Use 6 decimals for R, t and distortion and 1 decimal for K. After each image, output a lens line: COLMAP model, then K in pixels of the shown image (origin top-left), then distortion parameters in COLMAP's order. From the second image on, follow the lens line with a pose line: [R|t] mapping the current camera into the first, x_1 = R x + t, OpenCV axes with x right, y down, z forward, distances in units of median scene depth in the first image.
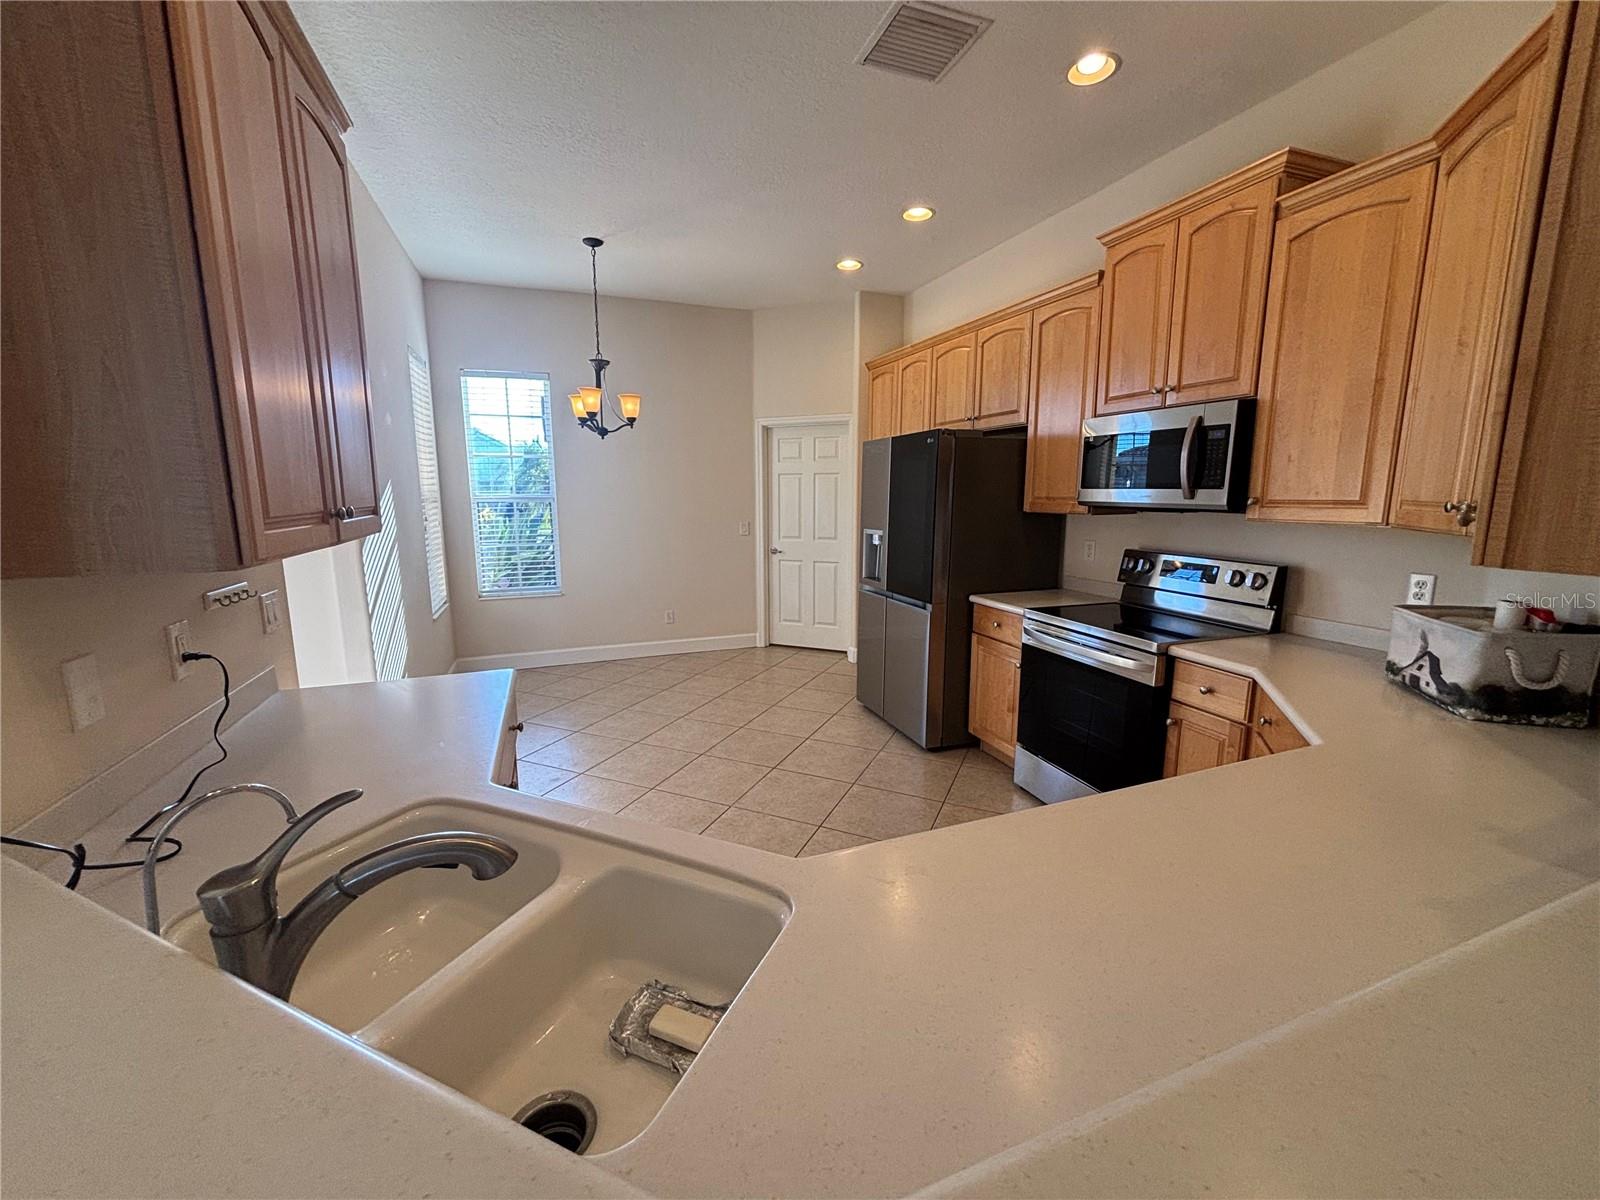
lens RADIAL K [[641.8, 0, 798.0], [0, 641.8, 605.5], [0, 0, 1]] dist [-0.003502, 0.000491]
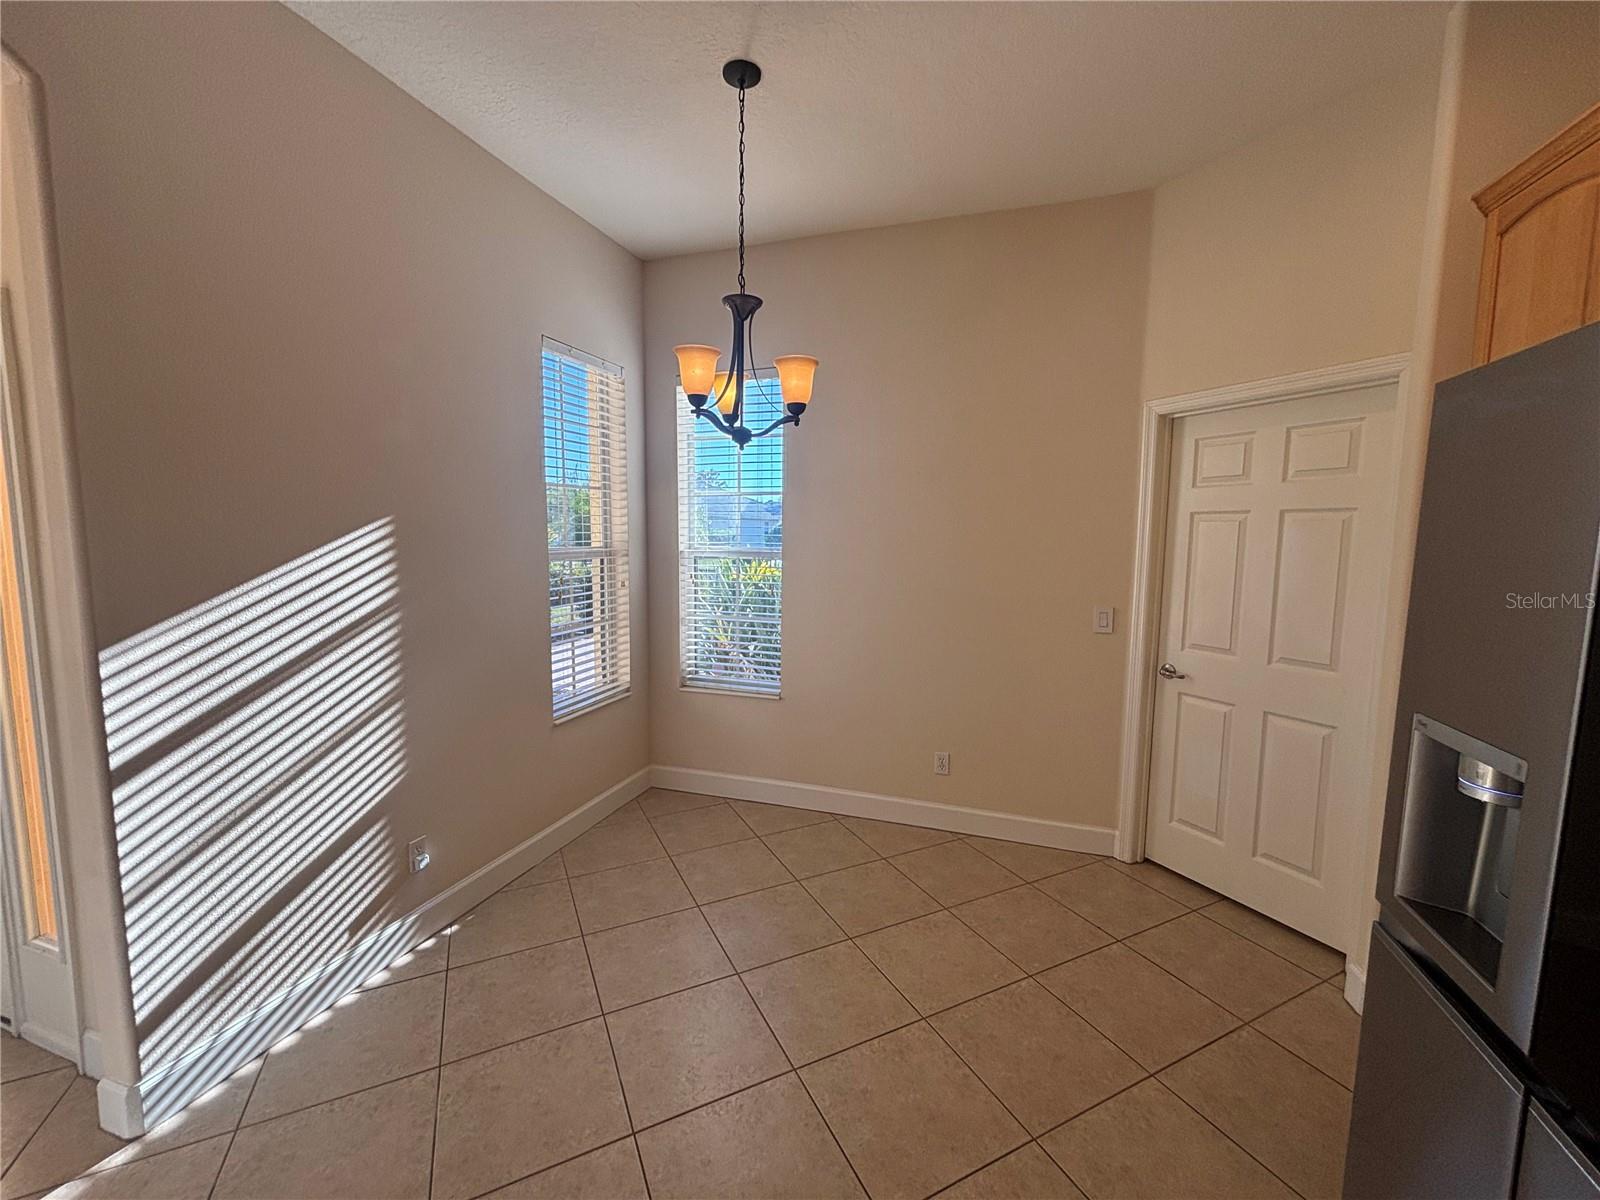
lens RADIAL K [[641.8, 0, 795.0], [0, 641.8, 595.9], [0, 0, 1]] dist [-0.003502, 0.000491]
pose [[0.766472, 0.069142, -0.638545, 0.089113], [-0.120161, 0.992072, -0.036812, -0.157037], [0.630938, 0.104944, 0.768703, 0.785454]]
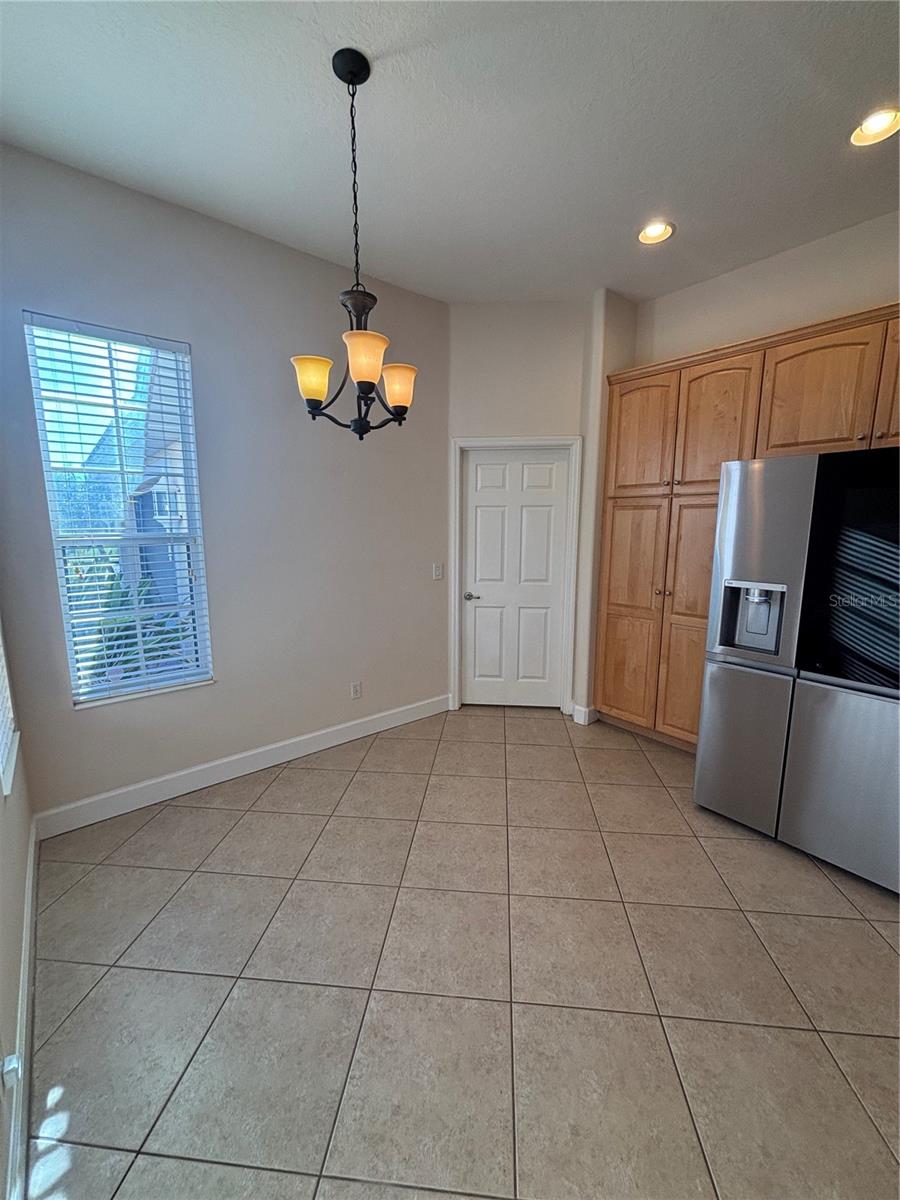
lens RADIAL K [[481.4, 0, 453.2], [0, 481.4, 599.6], [0, 0, 1]] dist [-0.003502, 0.000491]
pose [[0.947009, -0.048583, 0.317513, -0.452066], [0.053153, 0.998570, -0.005742, -0.136335], [-0.316780, 0.022314, 0.948237, 0.704307]]
